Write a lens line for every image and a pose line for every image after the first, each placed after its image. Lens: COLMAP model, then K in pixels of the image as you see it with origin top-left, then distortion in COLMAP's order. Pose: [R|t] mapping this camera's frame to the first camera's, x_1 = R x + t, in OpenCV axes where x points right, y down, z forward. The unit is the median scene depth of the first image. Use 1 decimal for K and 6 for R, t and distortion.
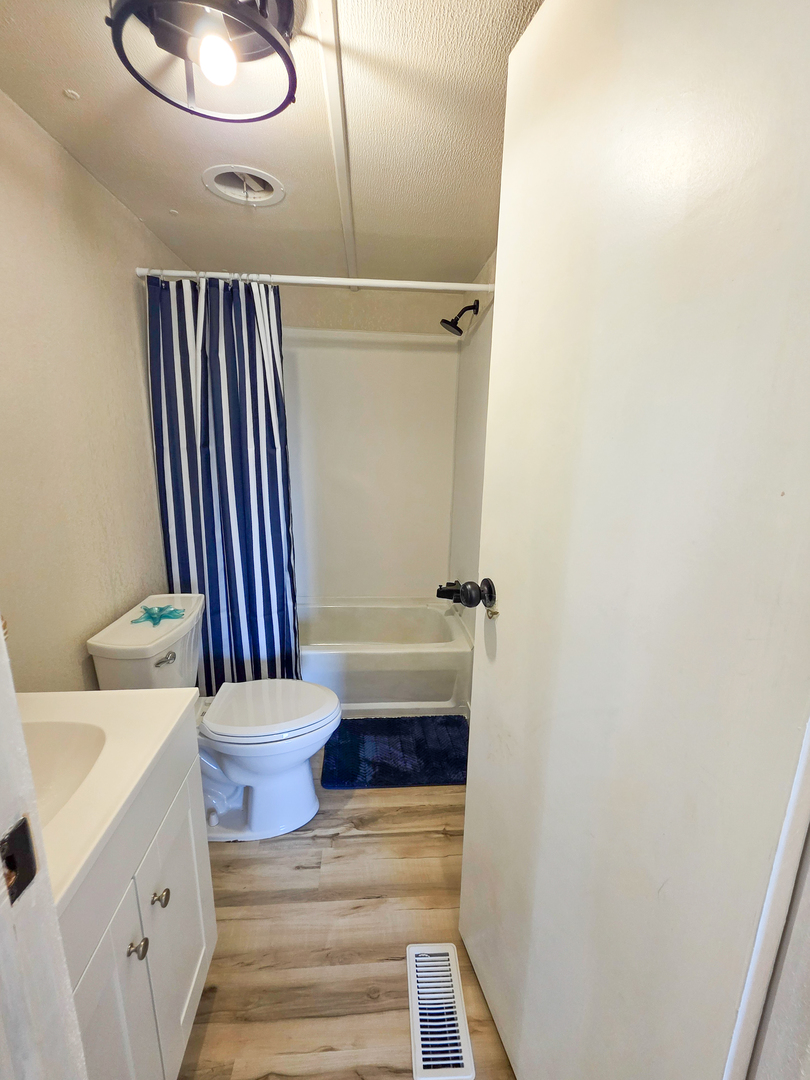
lens RADIAL K [[427.7, 0, 402.8], [0, 427.7, 546.4], [0, 0, 1]] dist [-0.000363, 0.000023]
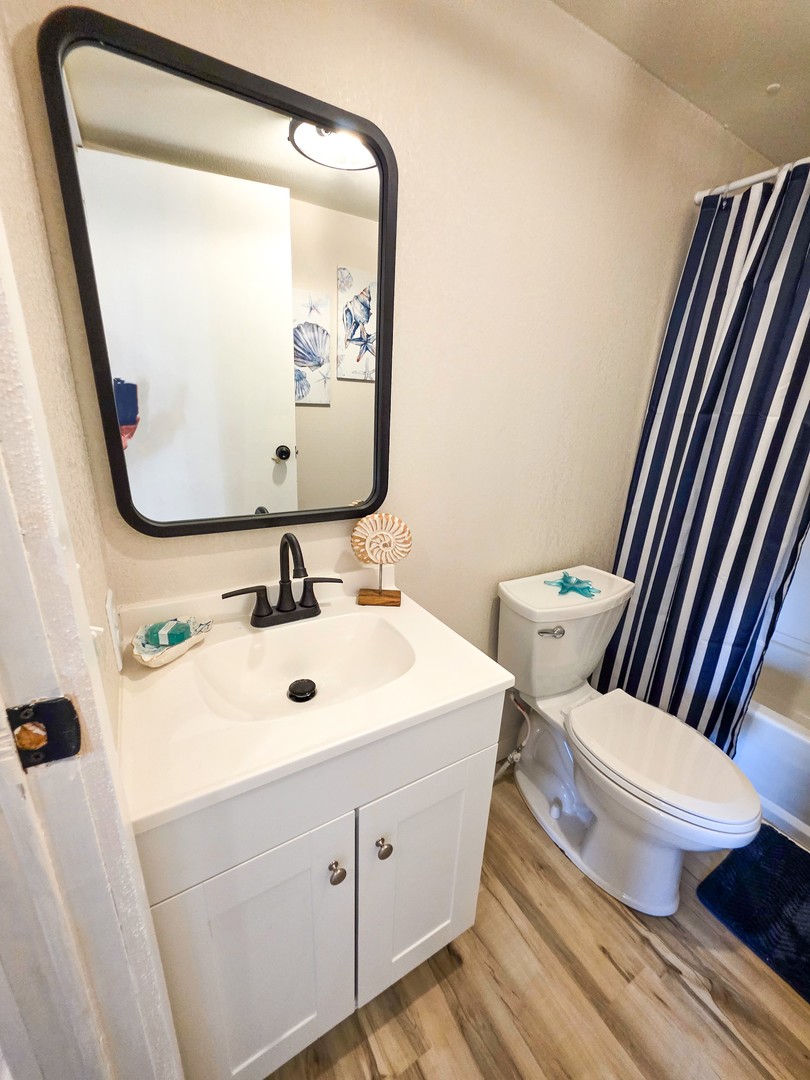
lens RADIAL K [[427.7, 0, 402.8], [0, 427.7, 546.4], [0, 0, 1]] dist [-0.000363, 0.000023]
pose [[0.455926, 0.294468, -0.839893, 0.026198], [-0.254503, 0.947411, 0.194010, -0.010590], [0.852854, 0.125302, 0.506893, 0.180690]]
